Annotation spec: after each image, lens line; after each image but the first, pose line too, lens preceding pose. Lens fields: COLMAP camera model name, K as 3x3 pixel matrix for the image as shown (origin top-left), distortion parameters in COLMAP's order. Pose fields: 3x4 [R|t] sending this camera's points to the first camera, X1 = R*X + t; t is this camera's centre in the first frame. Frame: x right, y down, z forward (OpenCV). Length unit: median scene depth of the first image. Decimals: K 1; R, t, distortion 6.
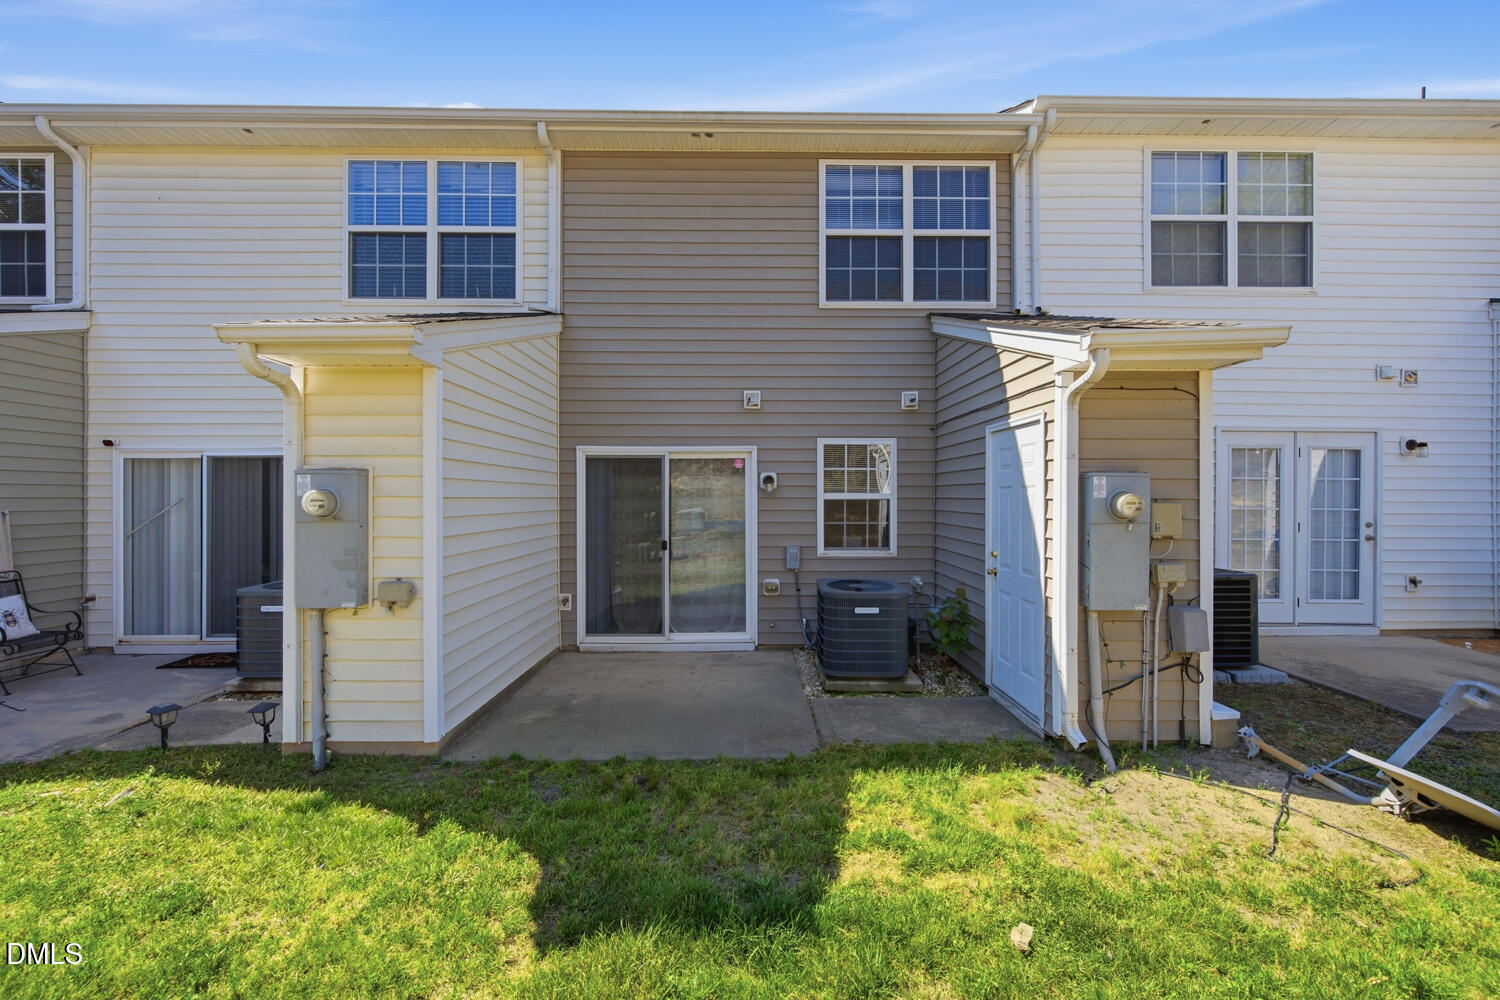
lens RADIAL K [[594.4, 0, 749.0], [0, 594.4, 495.0], [0, 0, 1]] dist [0.001465, -0.000345]
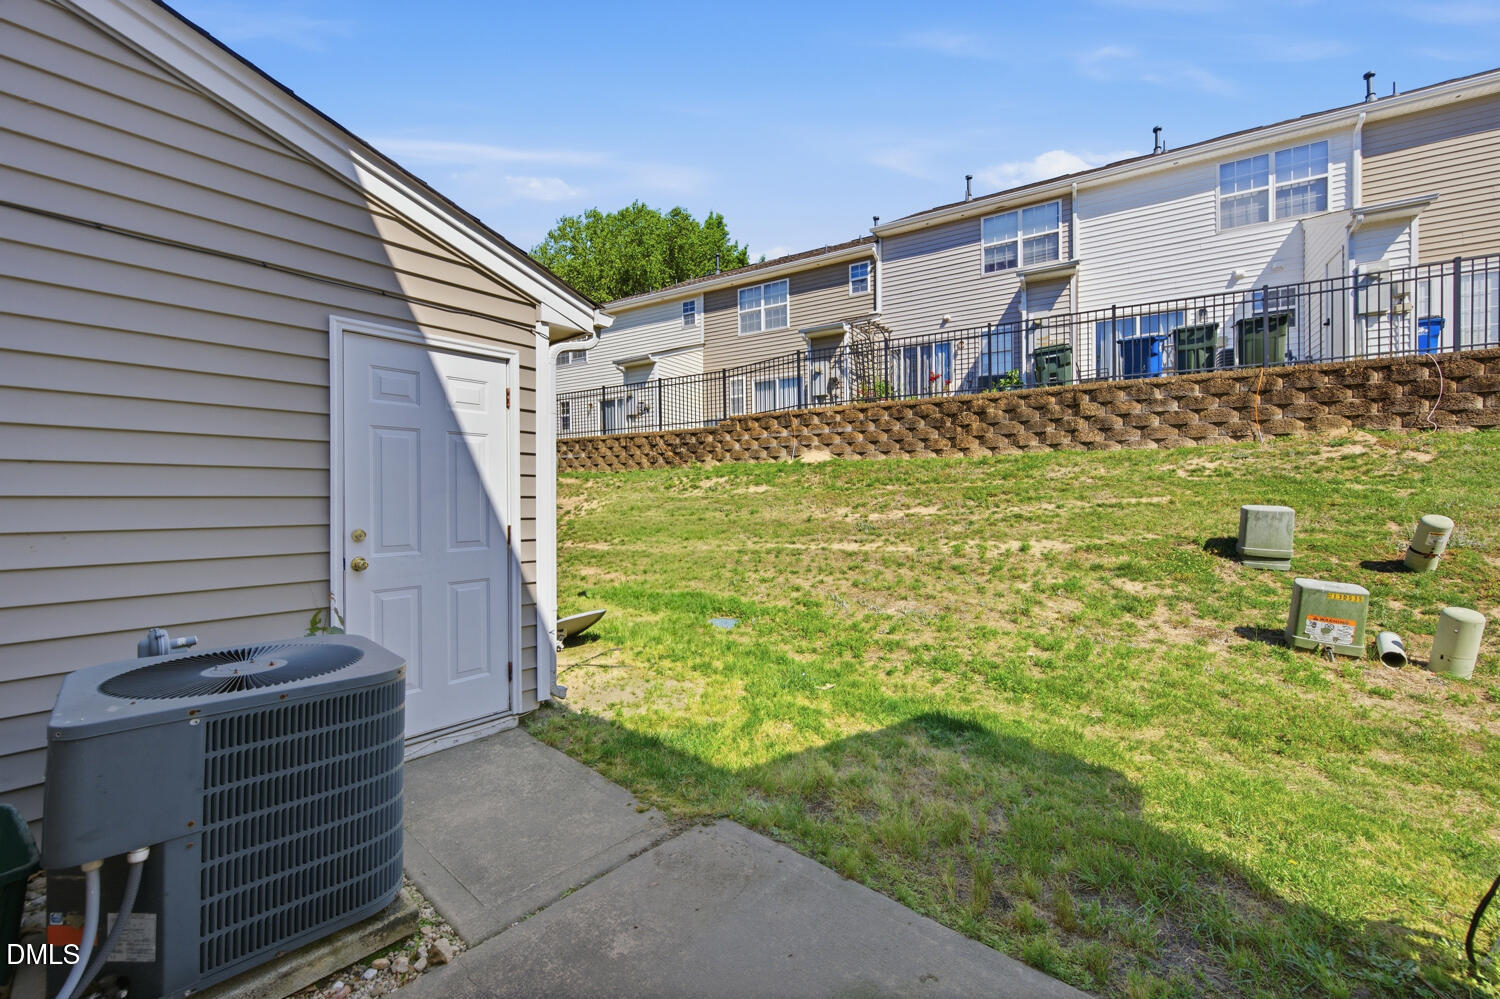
lens RADIAL K [[594.4, 0, 747.1], [0, 594.4, 496.5], [0, 0, 1]] dist [0.001465, -0.000345]
pose [[-0.739105, -0.002478, 0.673586, -0.324938], [-0.000769, 0.999996, 0.002835, 0.065118], [-0.673590, 0.001577, -0.739103, 1.326234]]
